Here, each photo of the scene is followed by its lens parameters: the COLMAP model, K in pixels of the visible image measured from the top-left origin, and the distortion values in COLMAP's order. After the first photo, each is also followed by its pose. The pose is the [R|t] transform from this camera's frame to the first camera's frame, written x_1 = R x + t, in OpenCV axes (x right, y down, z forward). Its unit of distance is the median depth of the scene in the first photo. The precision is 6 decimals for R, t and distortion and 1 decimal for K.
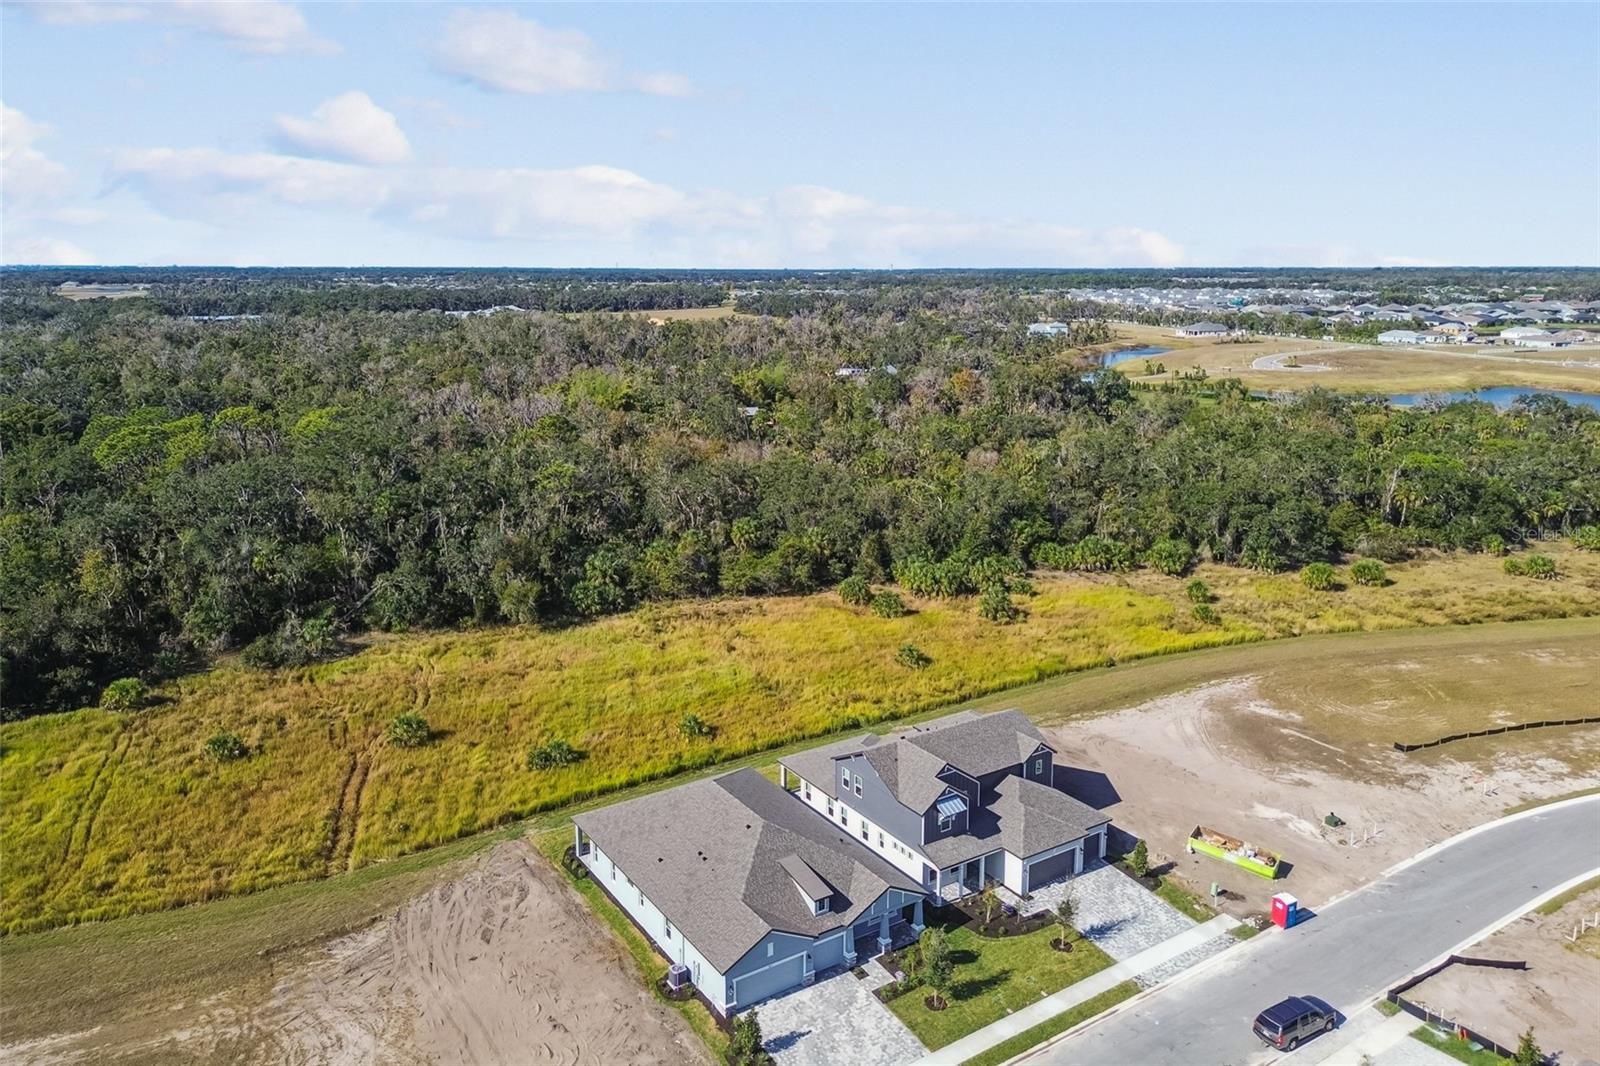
lens RADIAL K [[1144.3, 0, 801.5], [0, 1144.3, 483.5], [0, 0, 1]] dist [0.078426, -0.072894]
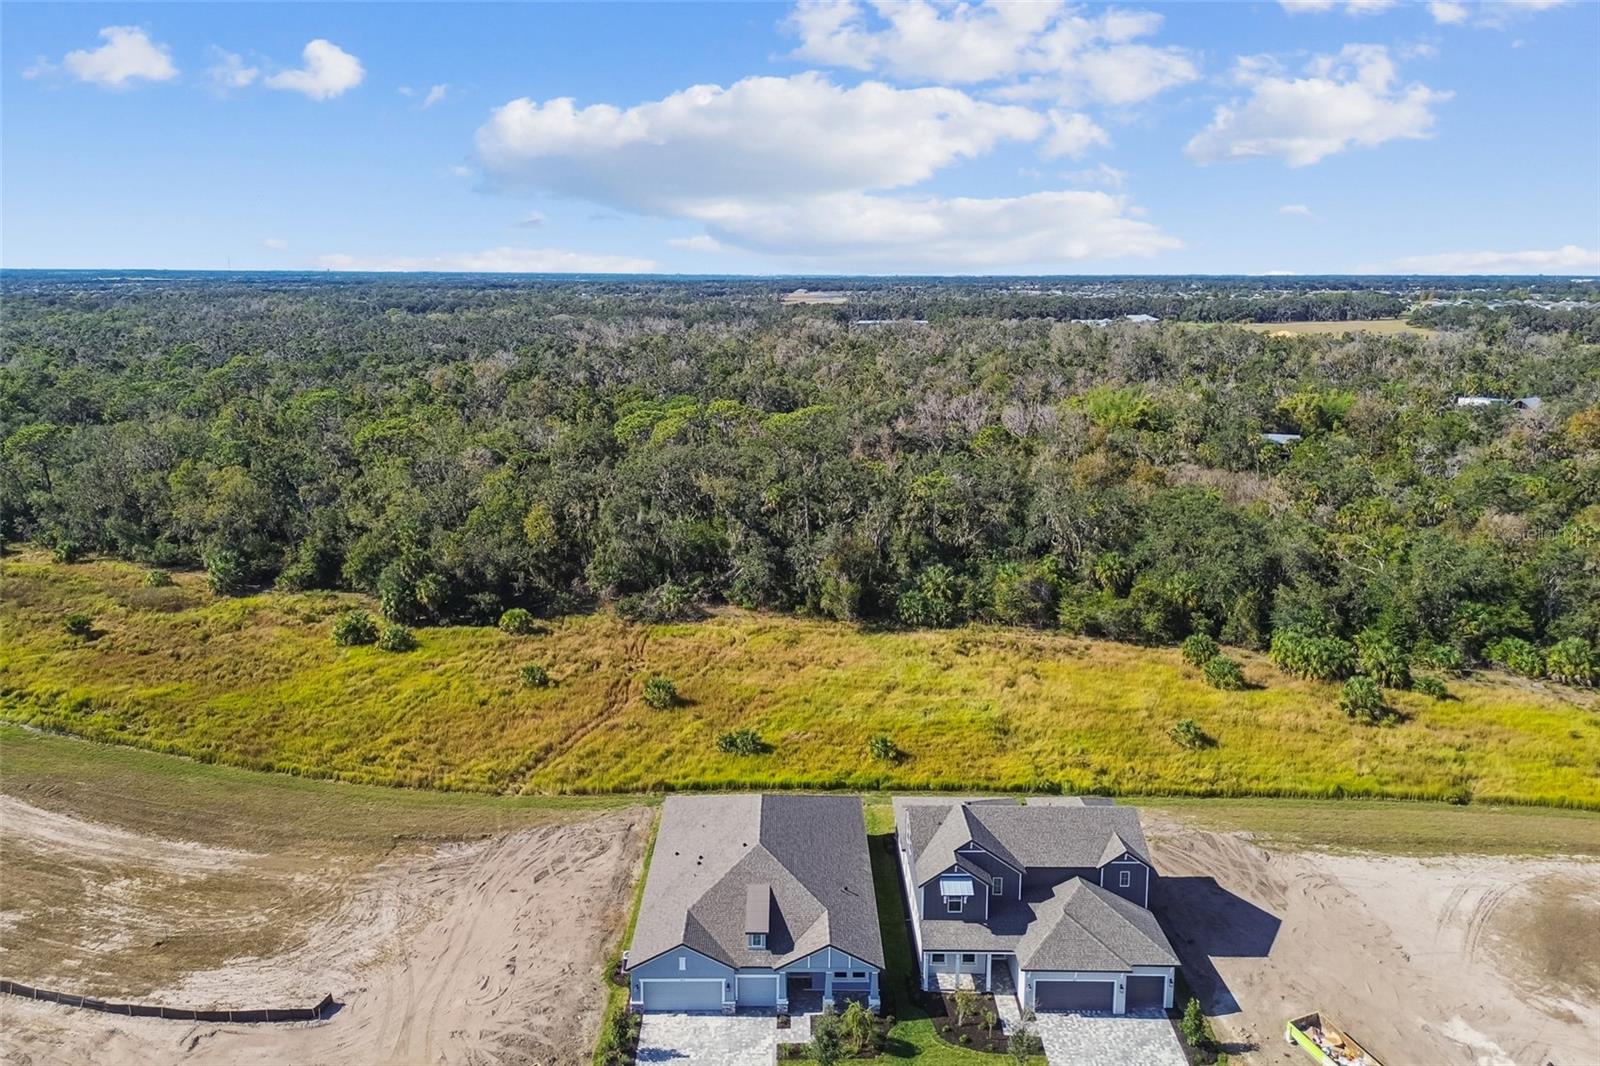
lens RADIAL K [[1152.3, 0, 798.6], [0, 1152.3, 470.5], [0, 0, 1]] dist [0.077173, -0.063681]
pose [[0.837683, 0.096072, -0.537641, 0.421004], [-0.105755, 0.994309, 0.012902, -0.036537], [0.535820, 0.046050, 0.843075, 0.131345]]
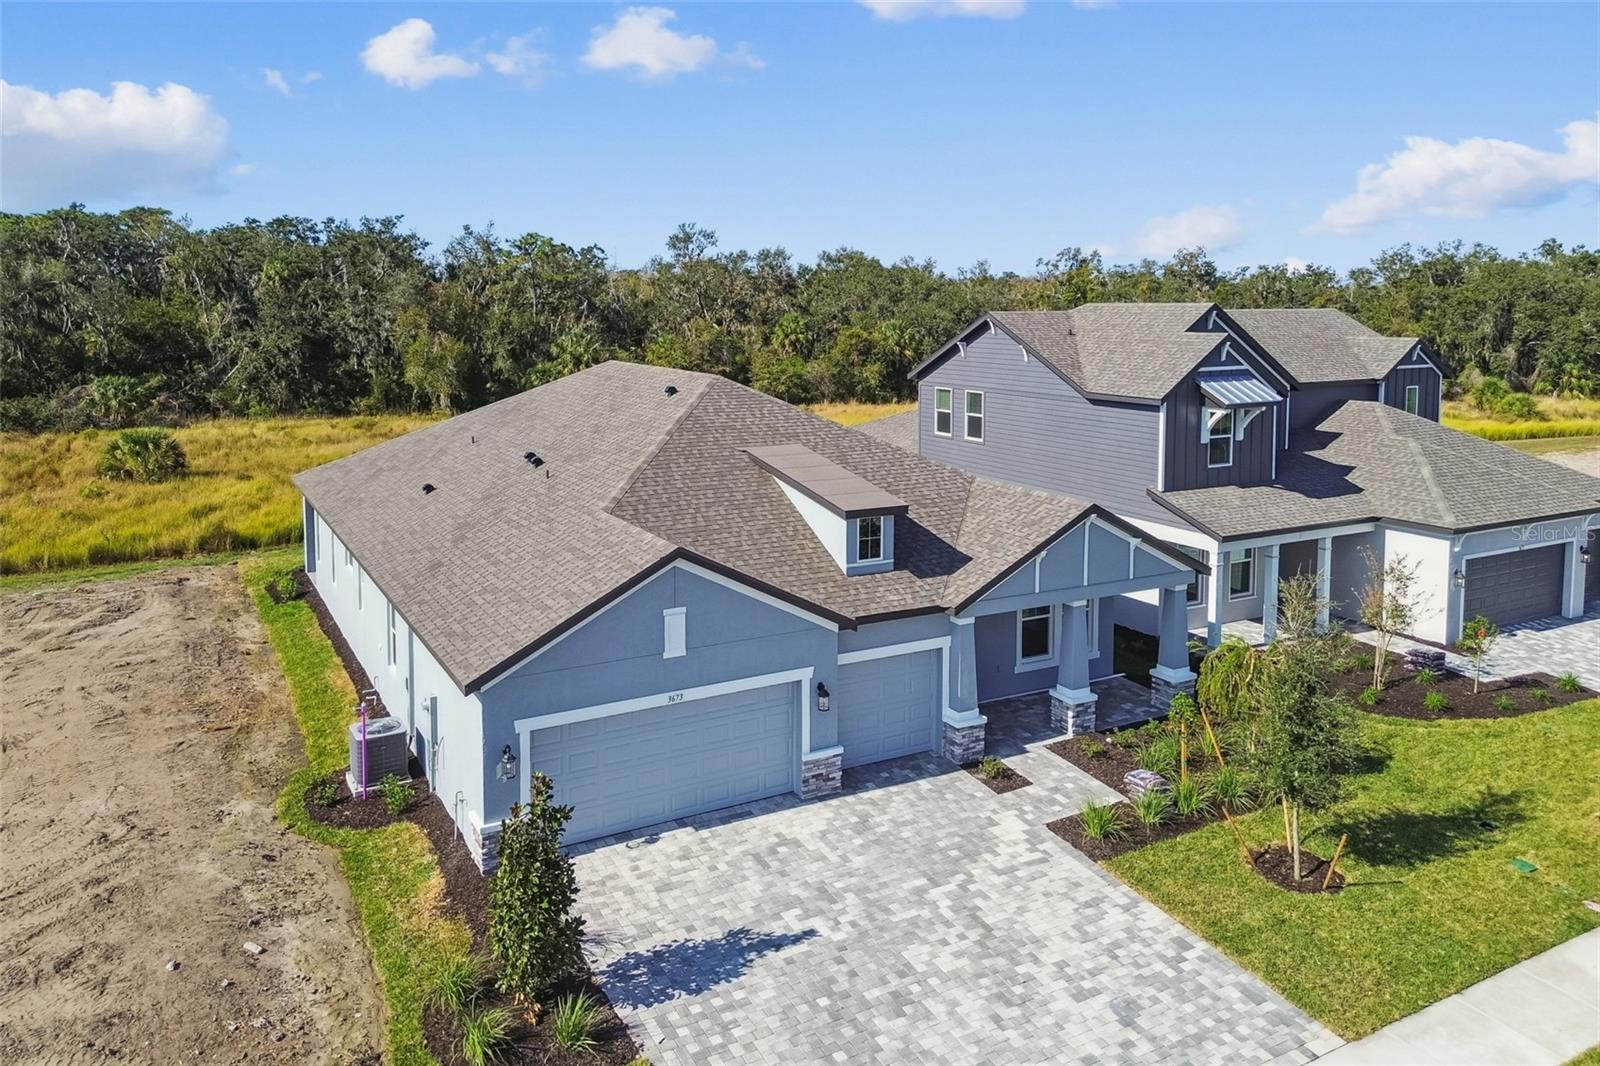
lens RADIAL K [[1158.5, 0, 800.4], [0, 1158.5, 421.2], [0, 0, 1]] dist [0.080672, -0.070699]
pose [[0.997195, 0.007188, -0.074504, 0.016919], [-0.013562, 0.996254, -0.085400, 0.280779], [0.073612, 0.086171, 0.993557, 0.541890]]
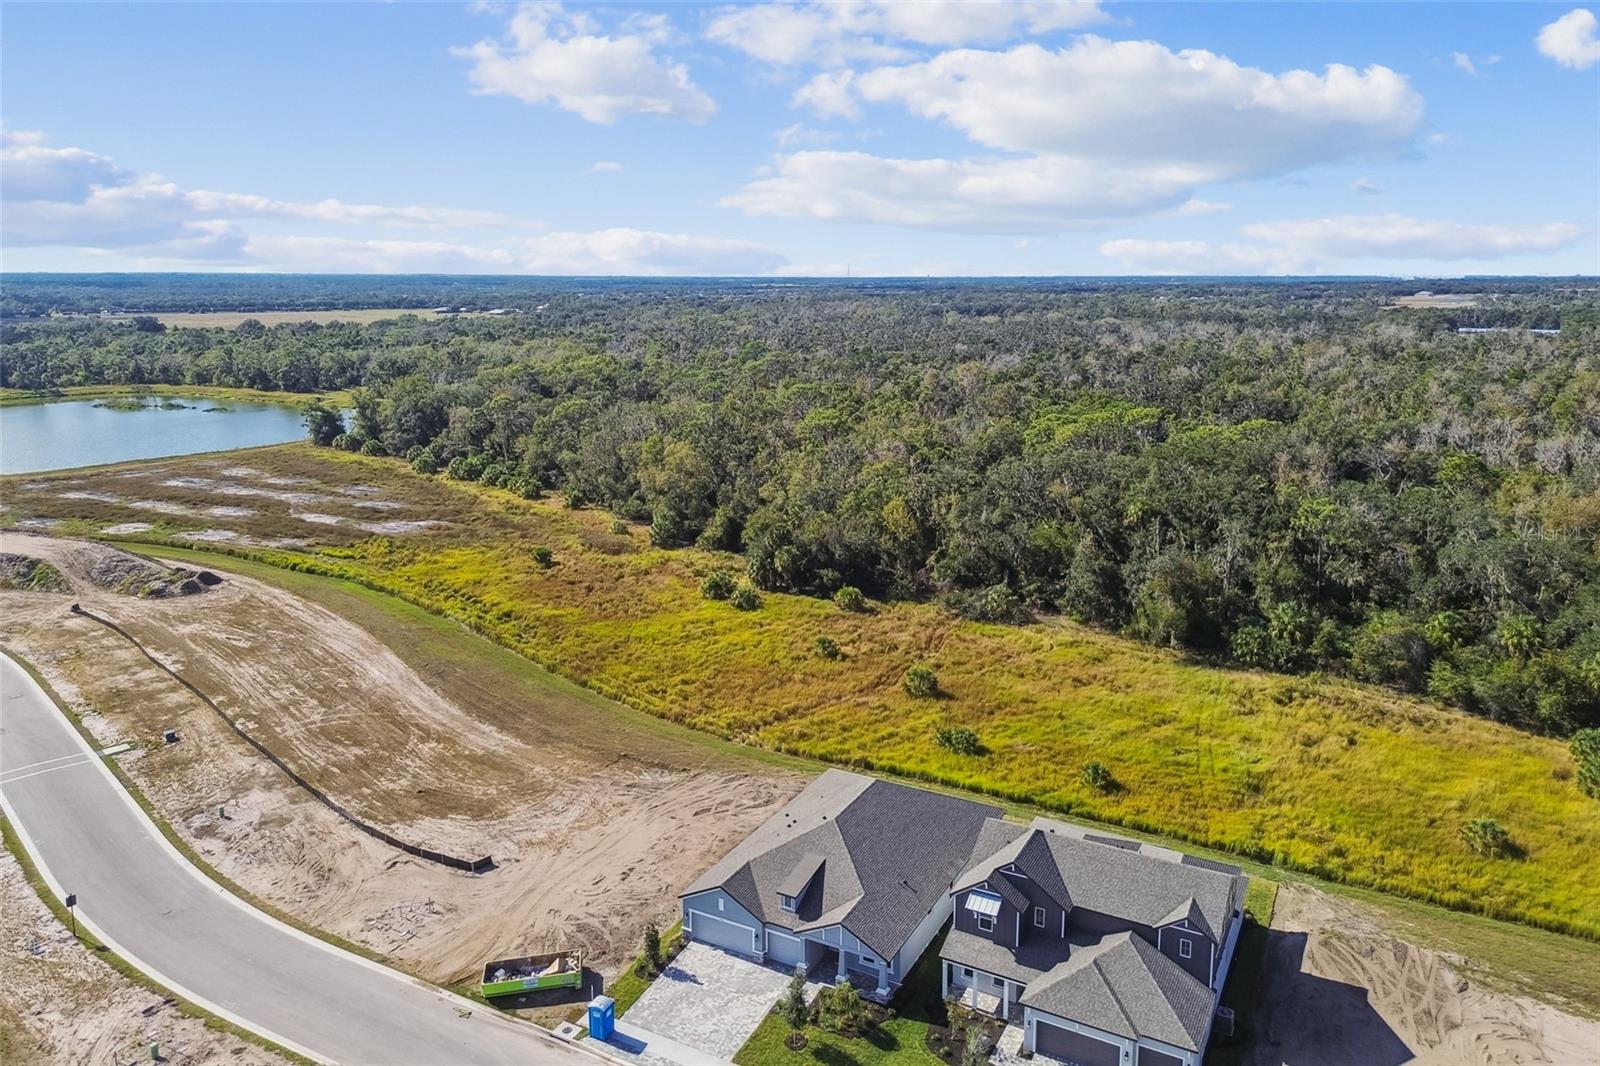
lens RADIAL K [[1152.3, 0, 798.6], [0, 1152.3, 470.5], [0, 0, 1]] dist [0.077173, -0.063681]
pose [[0.472062, 0.150211, -0.868674, 0.684204], [-0.166352, 0.982852, 0.079554, -0.080648], [0.865728, 0.106951, 0.488955, 0.352809]]
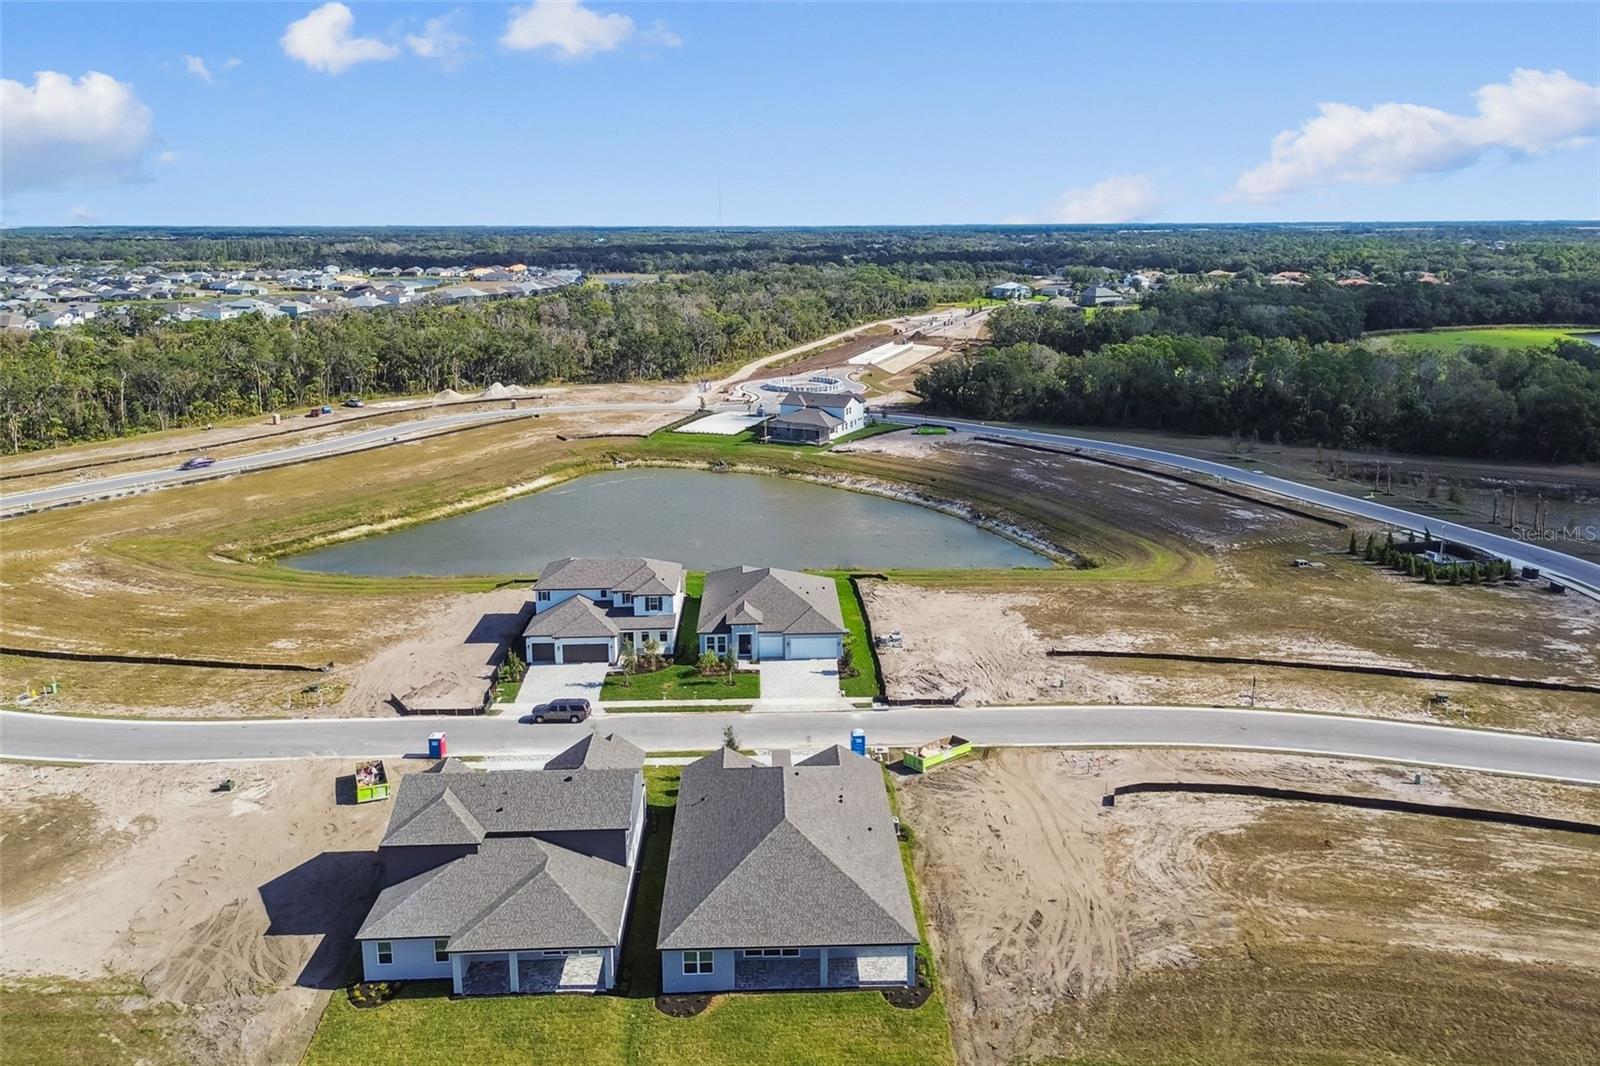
lens RADIAL K [[1152.3, 0, 798.6], [0, 1152.3, 470.5], [0, 0, 1]] dist [0.077173, -0.063681]
pose [[-0.852213, -0.106742, 0.512191, -0.470105], [0.101428, 0.926688, 0.361886, -0.289251], [-0.513269, 0.360354, -0.778909, 1.440639]]
